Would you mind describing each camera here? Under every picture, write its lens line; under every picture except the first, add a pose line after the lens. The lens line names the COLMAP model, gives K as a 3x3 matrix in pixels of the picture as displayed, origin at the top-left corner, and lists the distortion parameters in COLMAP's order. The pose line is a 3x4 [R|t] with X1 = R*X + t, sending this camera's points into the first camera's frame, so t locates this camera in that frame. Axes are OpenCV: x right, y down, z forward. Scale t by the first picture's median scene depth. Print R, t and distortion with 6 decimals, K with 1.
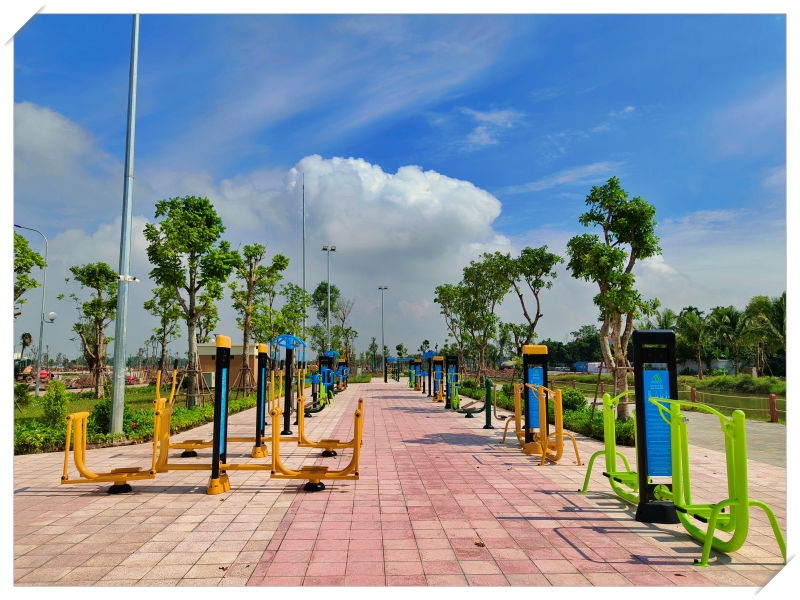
lens RADIAL K [[564.9, 0, 390.3], [0, 564.9, 308.6], [0, 0, 1]] dist [0.009050, 0.000904]
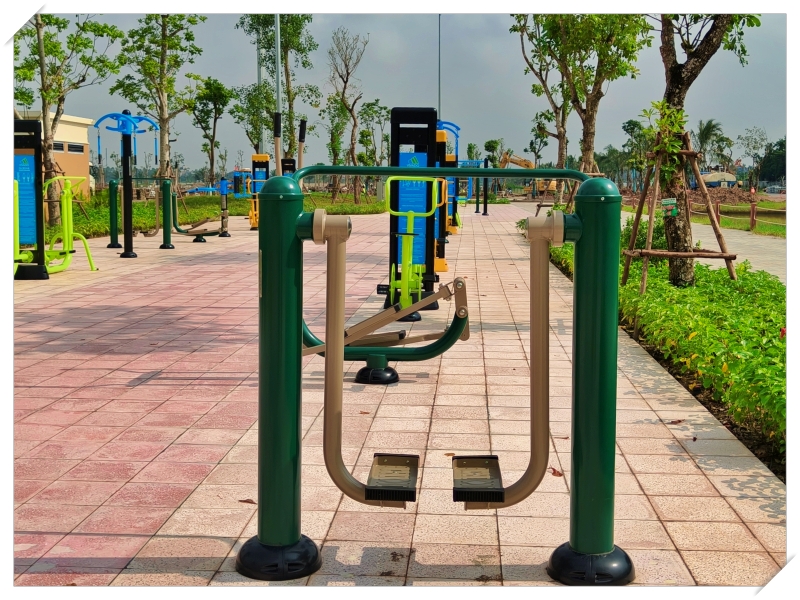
lens RADIAL K [[987.6, 0, 400.4], [0, 987.6, 300.5], [0, 0, 1]] dist [0.112393, -0.450498]
pose [[0.994627, 0.019150, -0.101737, 0.161144], [0.003208, 0.976567, 0.215188, 0.076921], [0.103474, -0.214358, 0.971259, 0.578044]]
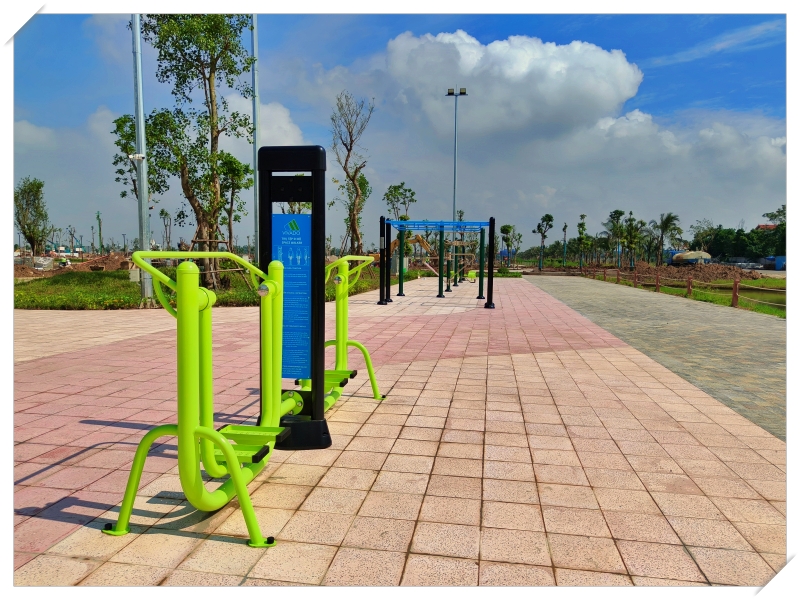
lens RADIAL K [[581.4, 0, 407.7], [0, 581.4, 308.5], [0, 0, 1]] dist [0.018807, 0.000153]
pose [[0.983414, 0.032299, -0.178474, 0.157032], [0.001180, 0.982856, 0.184371, 0.202389], [0.181369, -0.181523, 0.966517, 1.820206]]
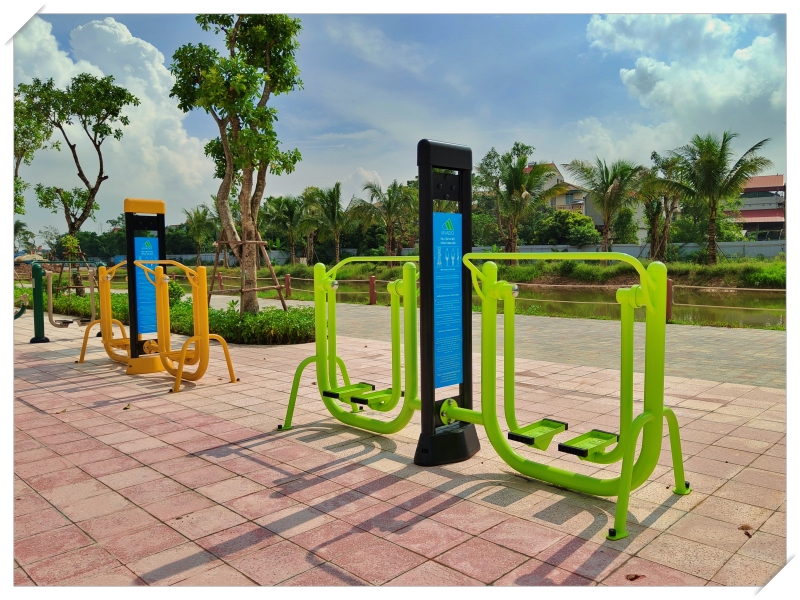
lens RADIAL K [[627.0, 0, 403.0], [0, 627.0, 297.6], [0, 0, 1]] dist [0.002471, 0.002026]
pose [[0.729829, -0.054588, 0.681446, -0.003487], [-0.053846, 0.989120, 0.136904, 0.033332], [-0.681505, -0.136610, 0.718949, 0.167076]]
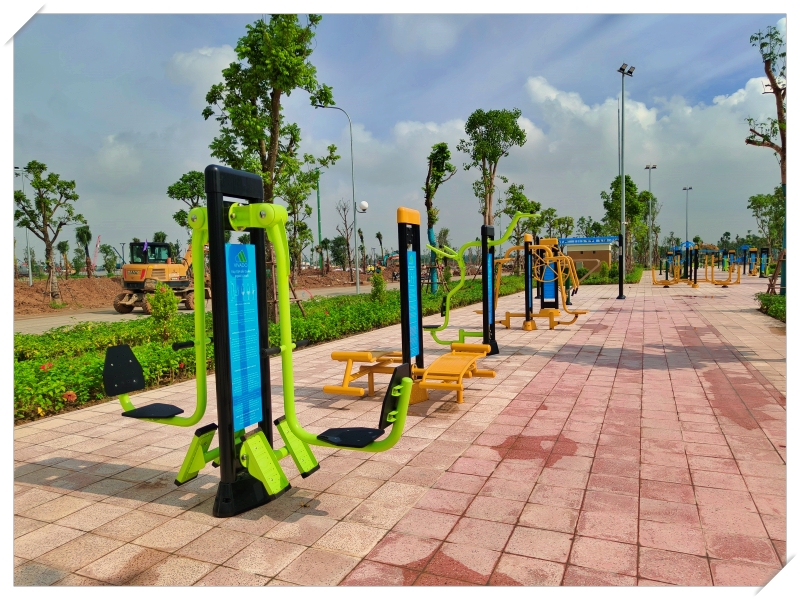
lens RADIAL K [[558.8, 0, 401.3], [0, 558.8, 296.9], [0, 0, 1]] dist [0.009706, 0.002408]
pose [[0.901886, 0.012318, -0.431799, -0.163183], [0.059390, 0.986565, 0.152190, -0.104058], [0.427873, -0.162902, 0.889038, -1.115492]]
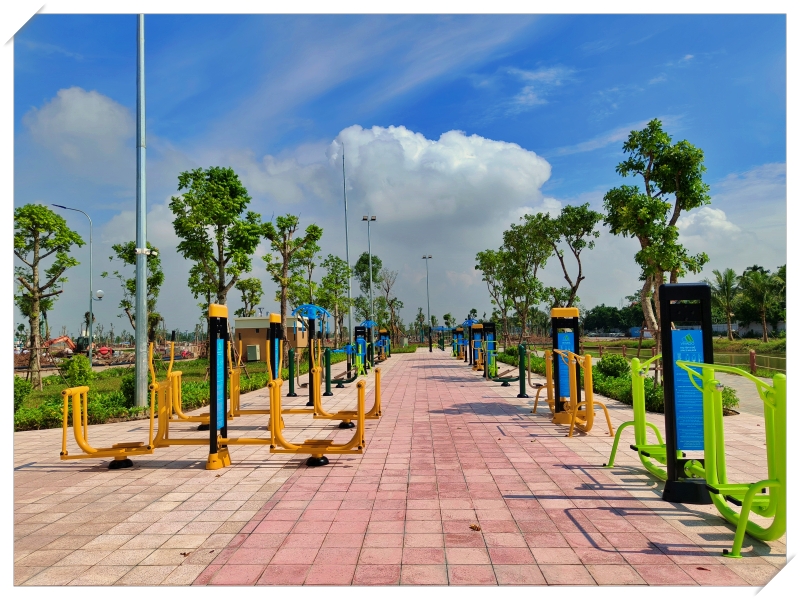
lens RADIAL K [[563.4, 0, 391.8], [0, 563.4, 310.4], [0, 0, 1]] dist [0.010066, -0.001198]
pose [[0.995933, -0.025744, -0.086341, 0.028684], [0.030473, 0.998081, 0.053909, 0.005898], [0.084788, -0.056320, 0.994806, 0.031734]]
